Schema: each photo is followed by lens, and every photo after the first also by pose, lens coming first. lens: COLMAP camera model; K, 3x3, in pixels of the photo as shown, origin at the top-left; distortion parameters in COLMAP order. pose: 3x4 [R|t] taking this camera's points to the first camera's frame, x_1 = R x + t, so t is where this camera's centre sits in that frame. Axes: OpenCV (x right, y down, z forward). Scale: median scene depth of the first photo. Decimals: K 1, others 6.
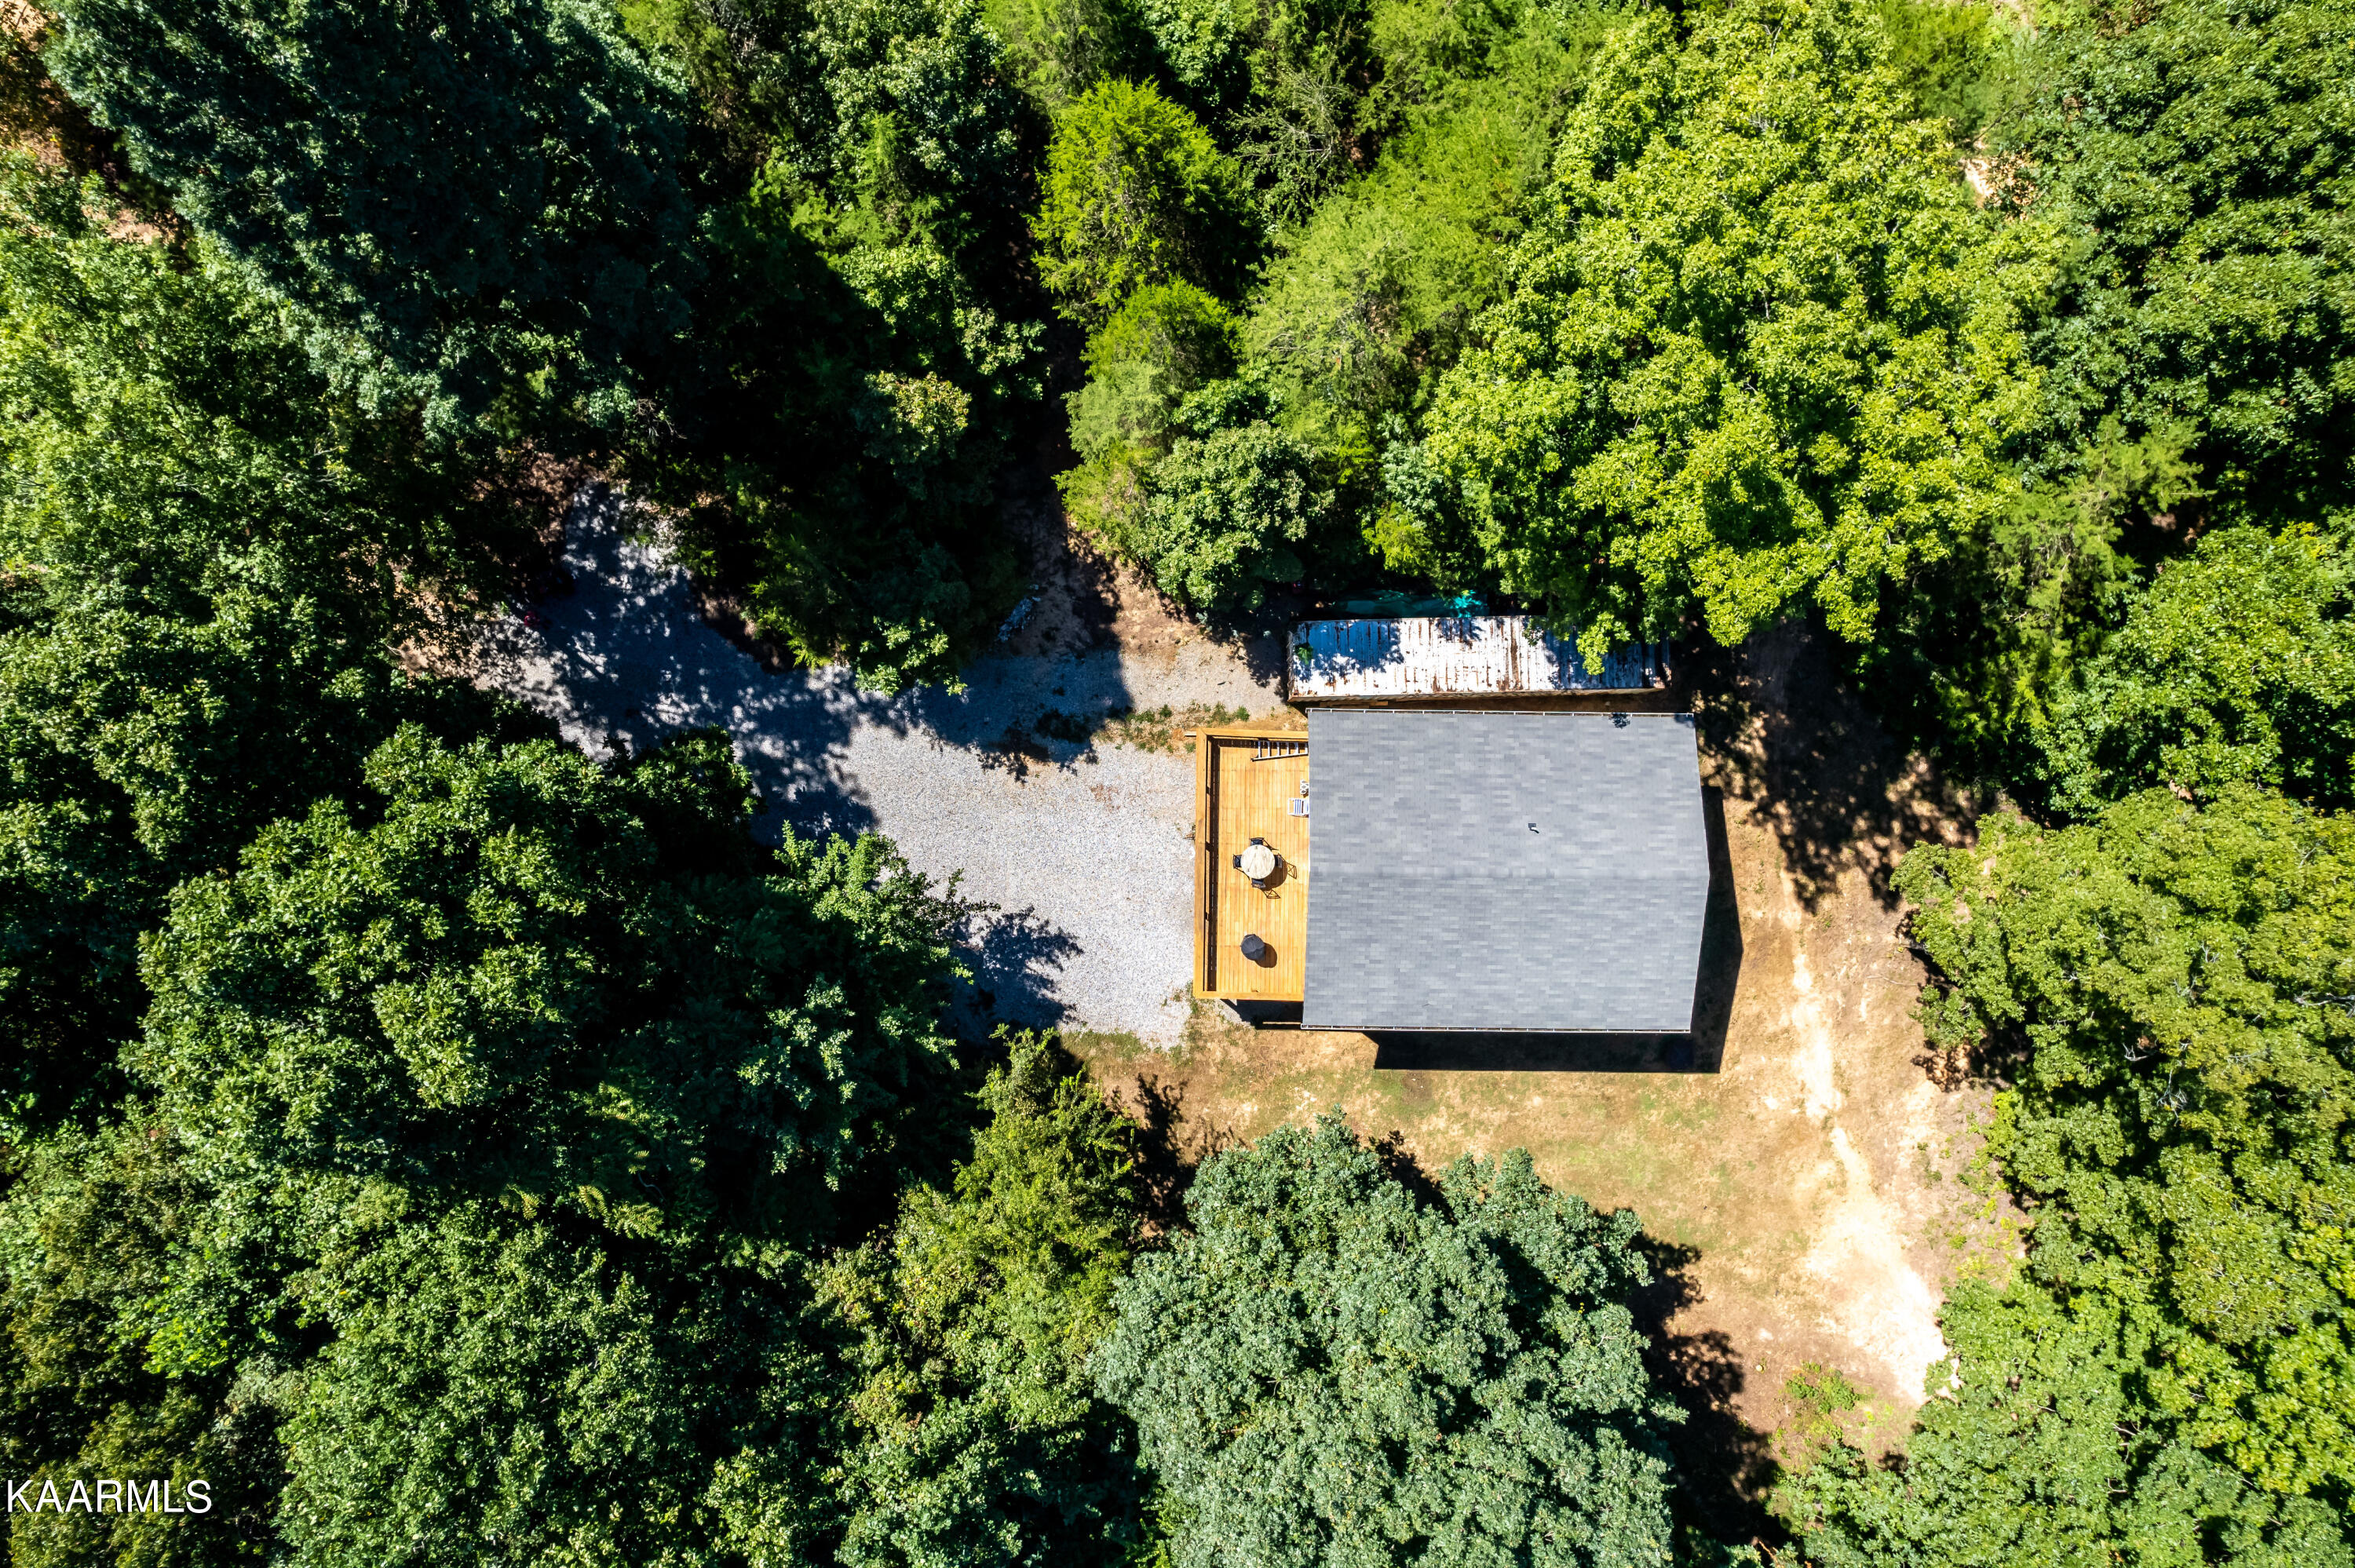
lens RADIAL K [[1491.3, 0, 1177.5], [0, 1491.3, 784.0], [0, 0, 1]] dist [0.000495, -0.000044]
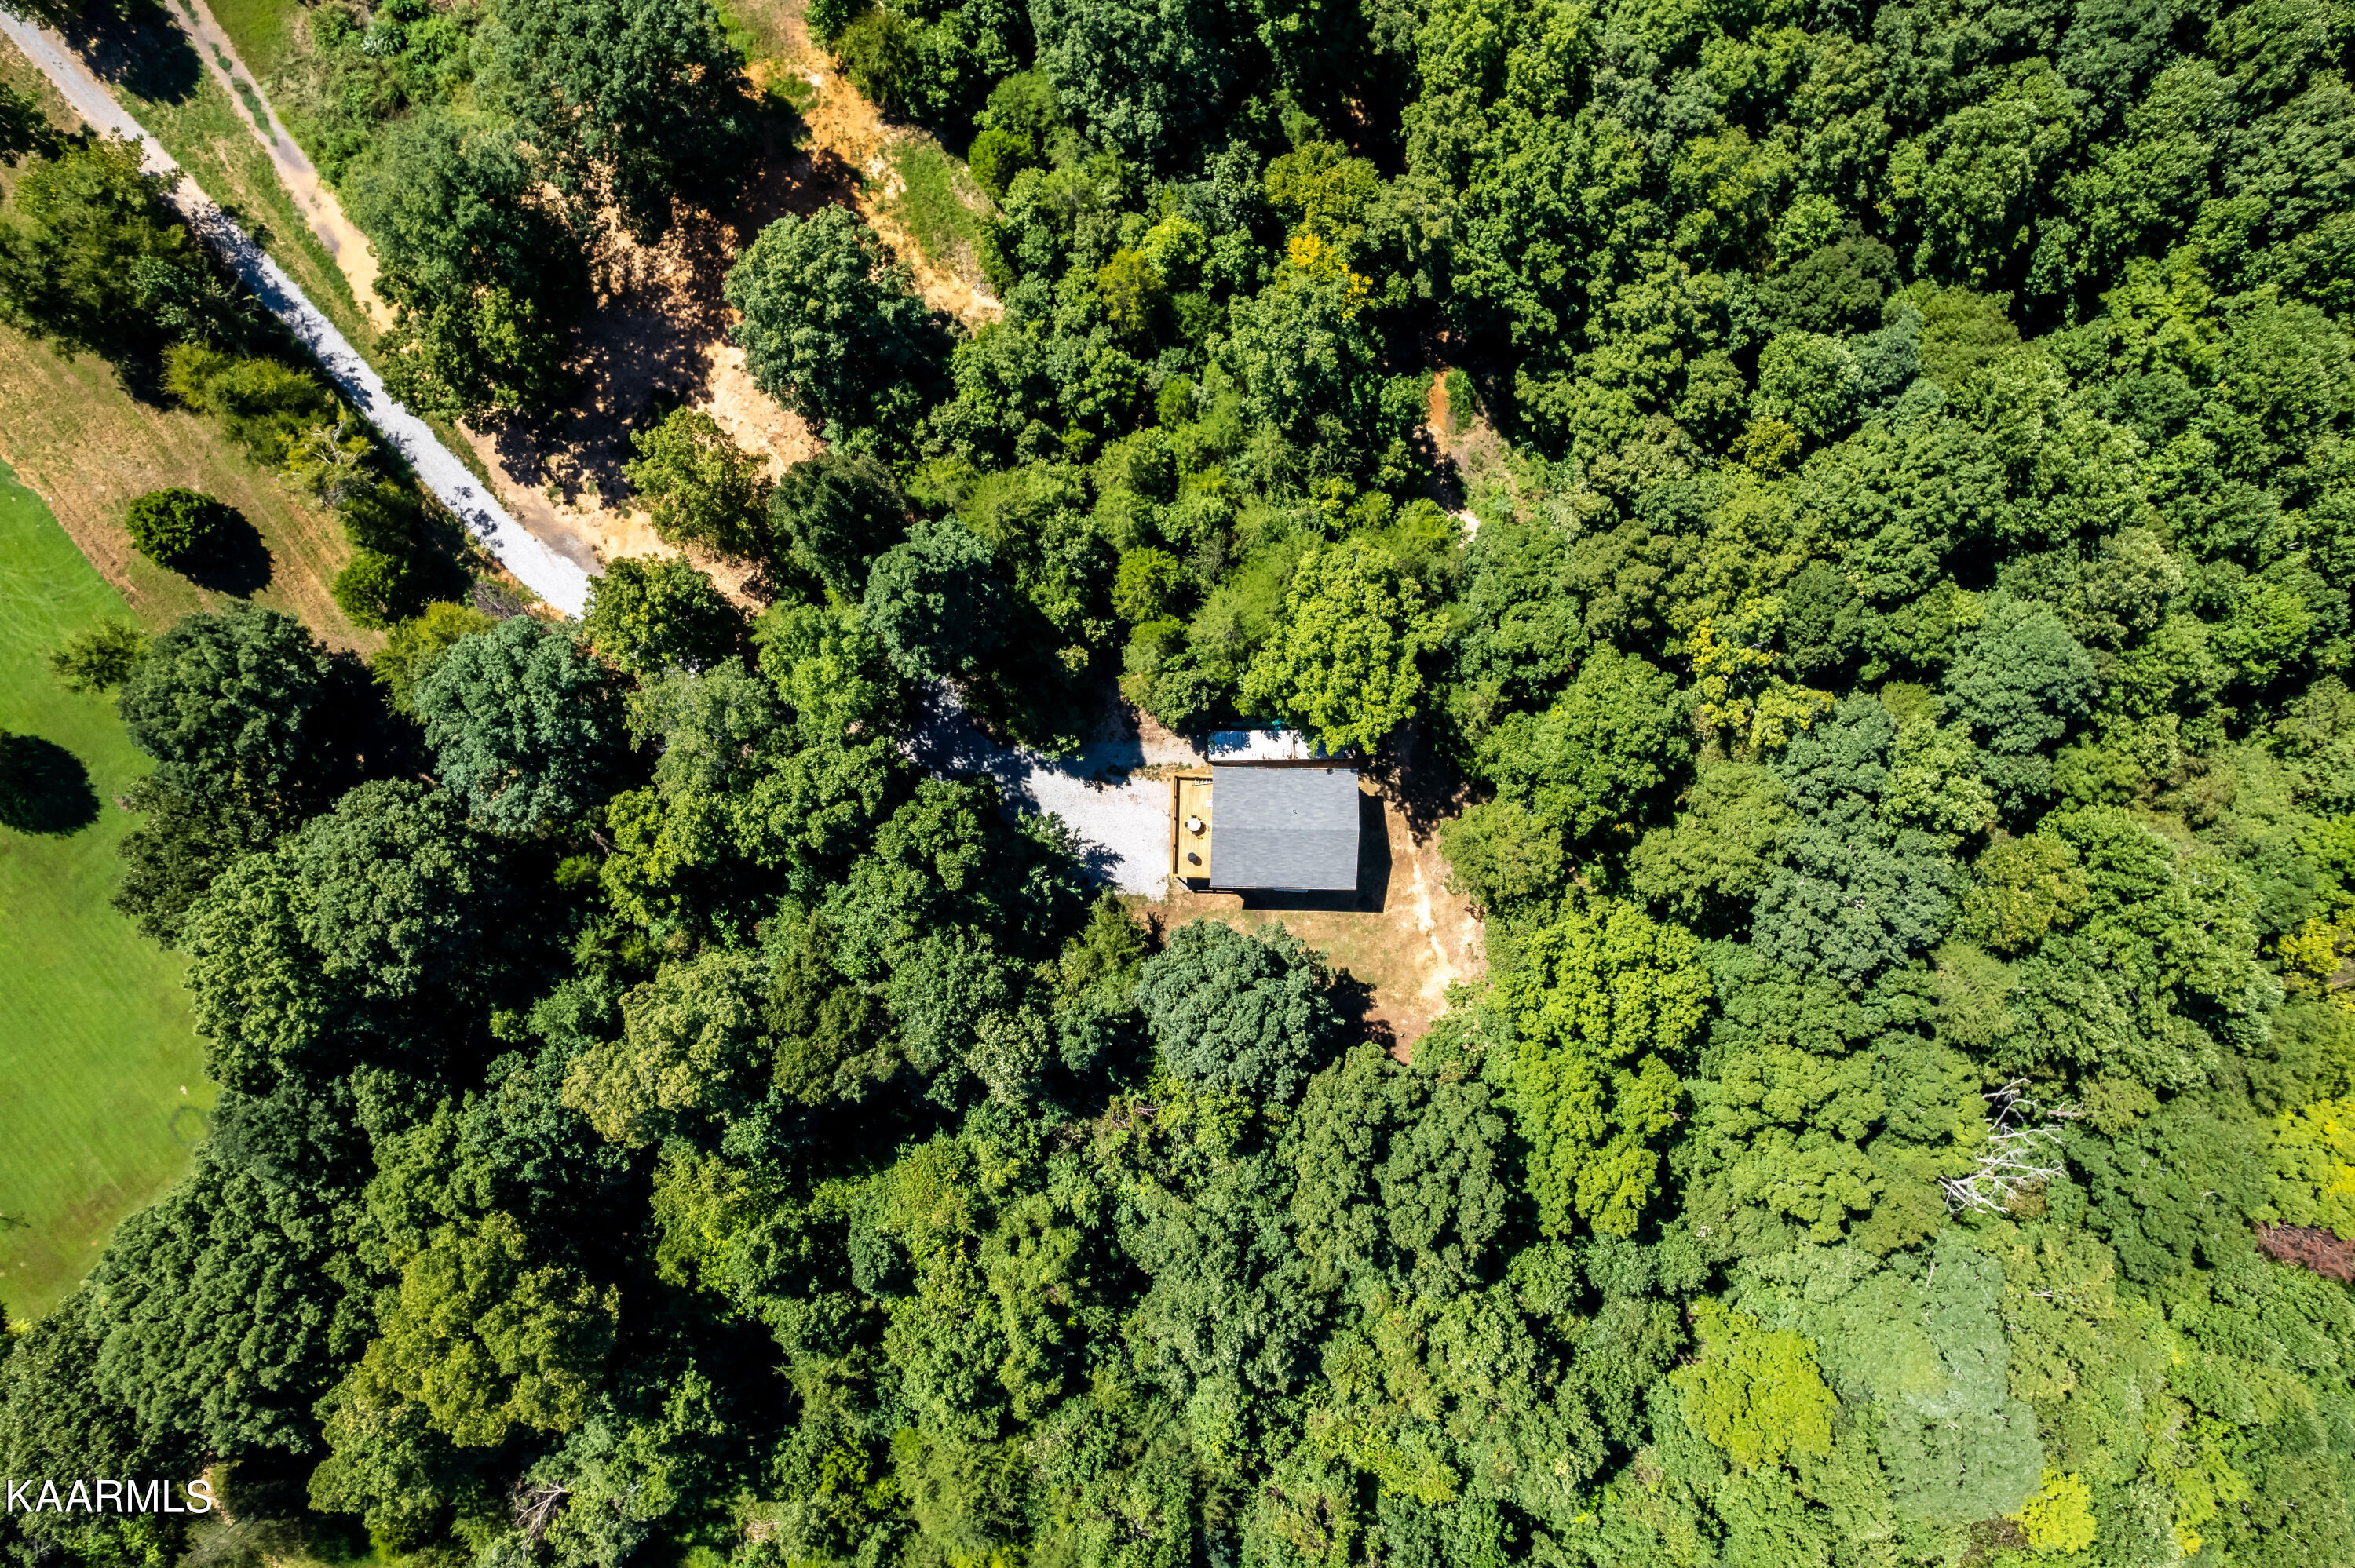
lens RADIAL K [[1490.8, 0, 1177.5], [0, 1490.8, 784.0], [0, 0, 1]] dist [-0.000058, -0.000008]
pose [[0.999930, 0.005149, 0.010624, -0.003197], [-0.005192, 0.999978, 0.004056, -0.028819], [-0.010603, -0.004111, 0.999935, -1.591763]]
